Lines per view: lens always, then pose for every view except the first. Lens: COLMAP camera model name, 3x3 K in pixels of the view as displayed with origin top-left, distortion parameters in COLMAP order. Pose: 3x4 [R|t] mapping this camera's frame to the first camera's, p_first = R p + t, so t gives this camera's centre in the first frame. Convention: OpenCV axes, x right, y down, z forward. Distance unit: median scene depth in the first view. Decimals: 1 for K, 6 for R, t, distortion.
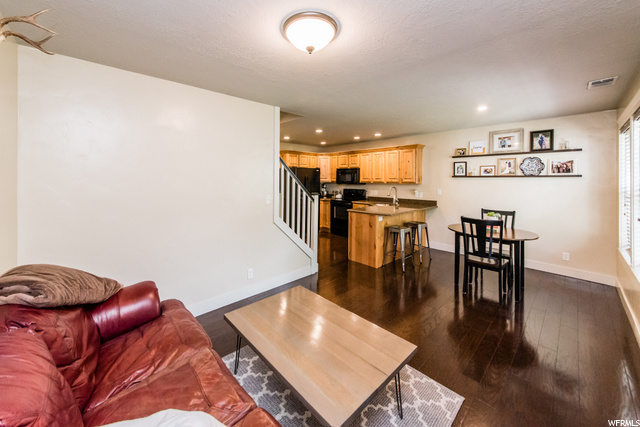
lens RADIAL K [[231.2, 0, 315.1], [0, 231.2, 181.4], [0, 0, 1]] dist [-0.000062, 0.001213]
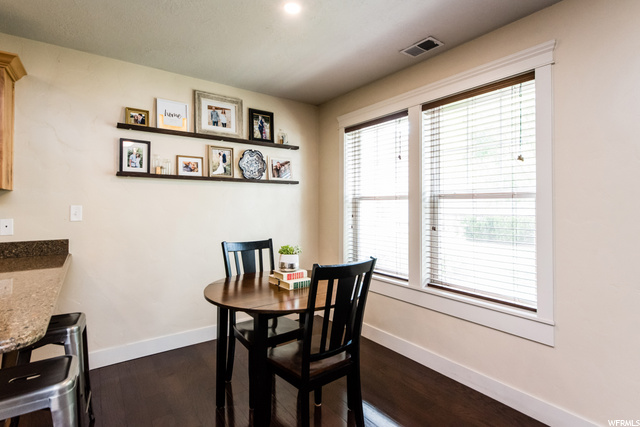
lens RADIAL K [[321.7, 0, 315.7], [0, 321.7, 200.5], [0, 0, 1]] dist [0.010838, 0.000912]
pose [[0.133803, 0.011232, 0.990944, 0.097480], [0.008545, 0.999886, -0.012488, 0.038582], [-0.990971, 0.010139, 0.133692, 0.648604]]
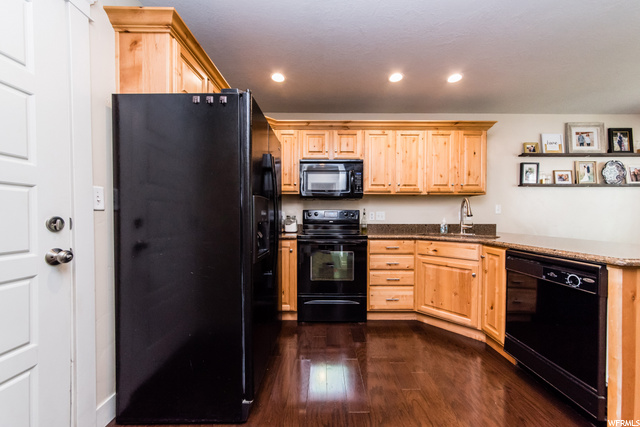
lens RADIAL K [[231.2, 0, 323.8], [0, 231.2, 216.9], [0, 0, 1]] dist [-0.000062, 0.001213]
pose [[0.690522, -0.000621, 0.723311, -0.272130], [0.005647, 0.999974, -0.004532, 0.074200], [-0.723289, 0.007213, 0.690507, 1.053621]]
